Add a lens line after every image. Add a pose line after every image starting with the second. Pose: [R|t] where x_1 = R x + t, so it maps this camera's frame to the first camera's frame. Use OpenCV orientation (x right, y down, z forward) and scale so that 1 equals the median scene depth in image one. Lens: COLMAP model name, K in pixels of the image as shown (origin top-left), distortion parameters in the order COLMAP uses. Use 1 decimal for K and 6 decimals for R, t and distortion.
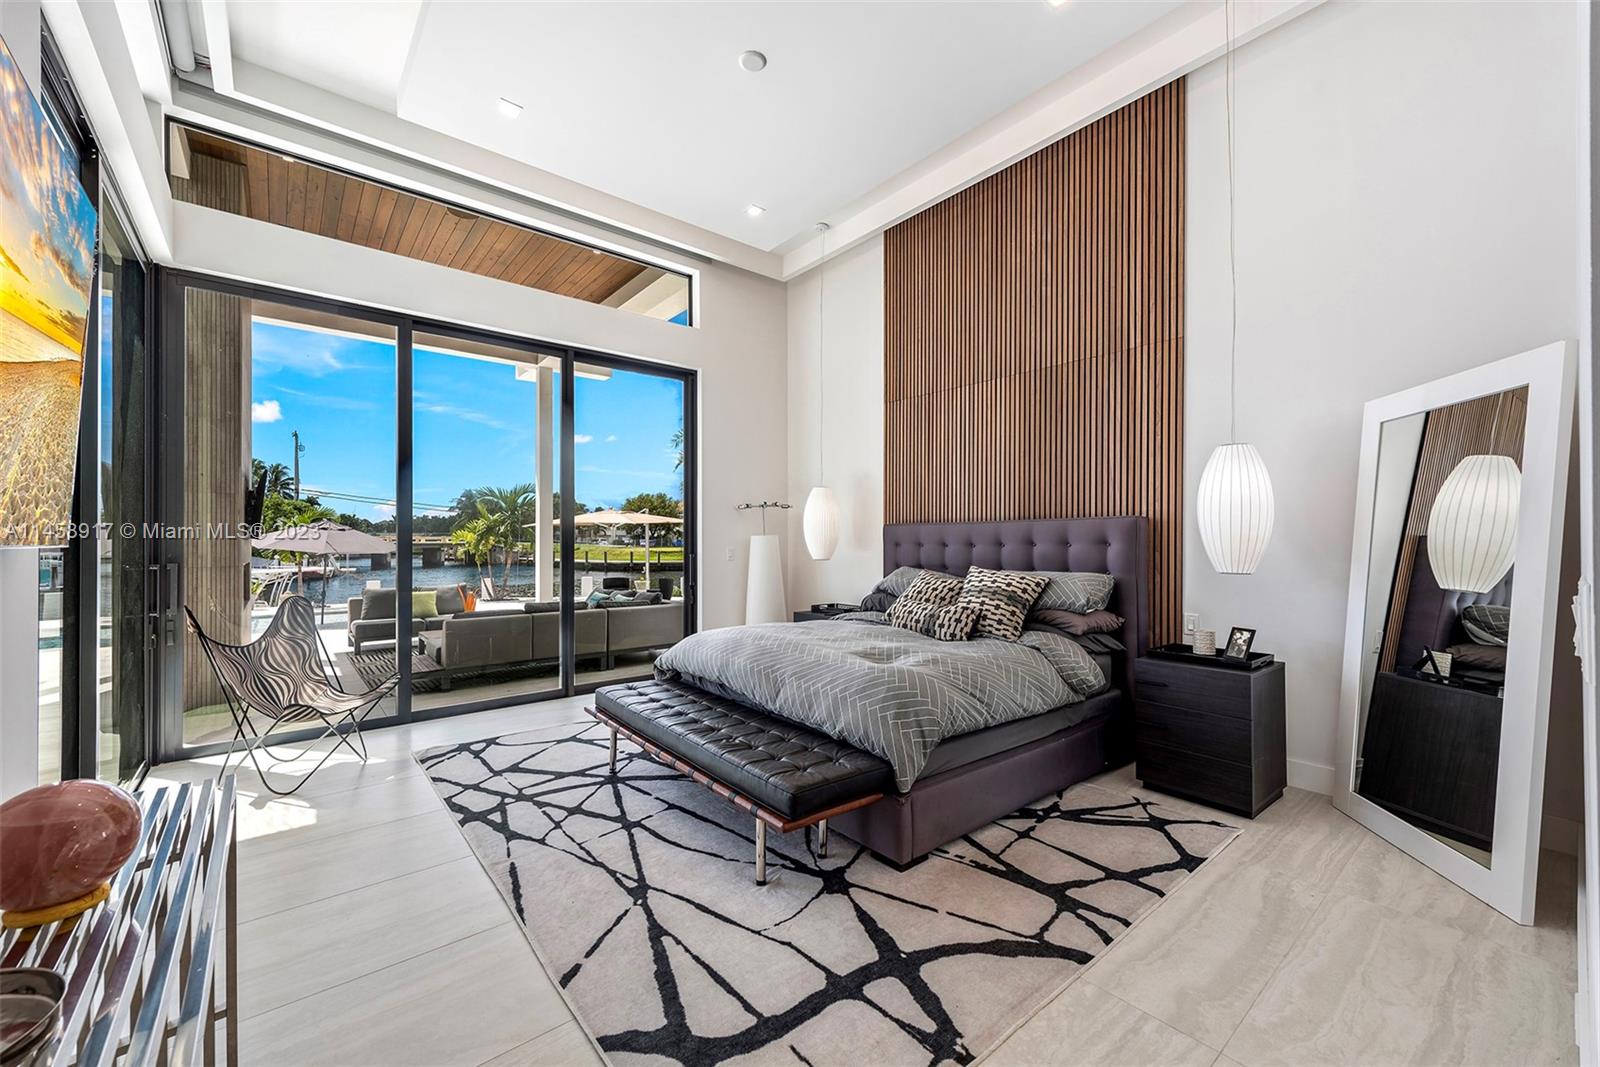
lens RADIAL K [[644.7, 0, 800.0], [0, 644.7, 533.5], [0, 0, 1]] dist [0.007416, 0.000057]
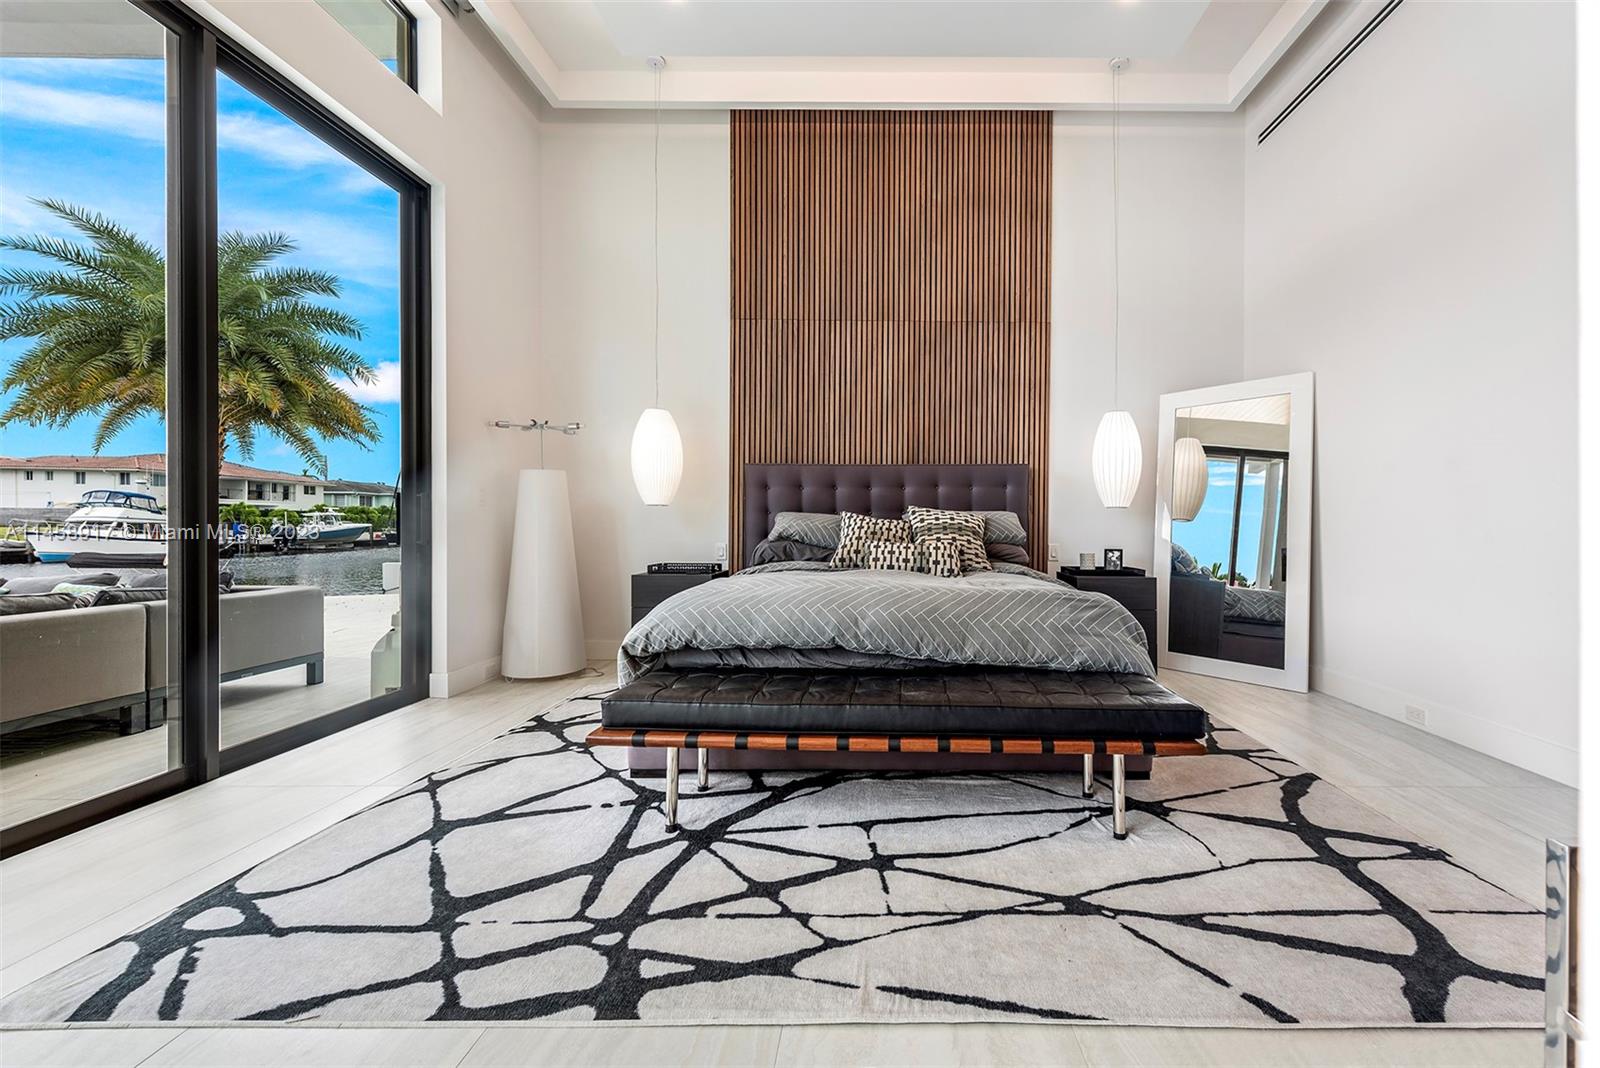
lens RADIAL K [[652.7, 0, 898.1], [0, 652.7, 528.9], [0, 0, 1]] dist [0.002868, 0.000356]
pose [[0.624124, -0.003349, 0.781318, -0.647048], [-0.013976, 0.999783, 0.015449, 0.088277], [-0.781200, -0.020562, 0.623942, 0.493339]]
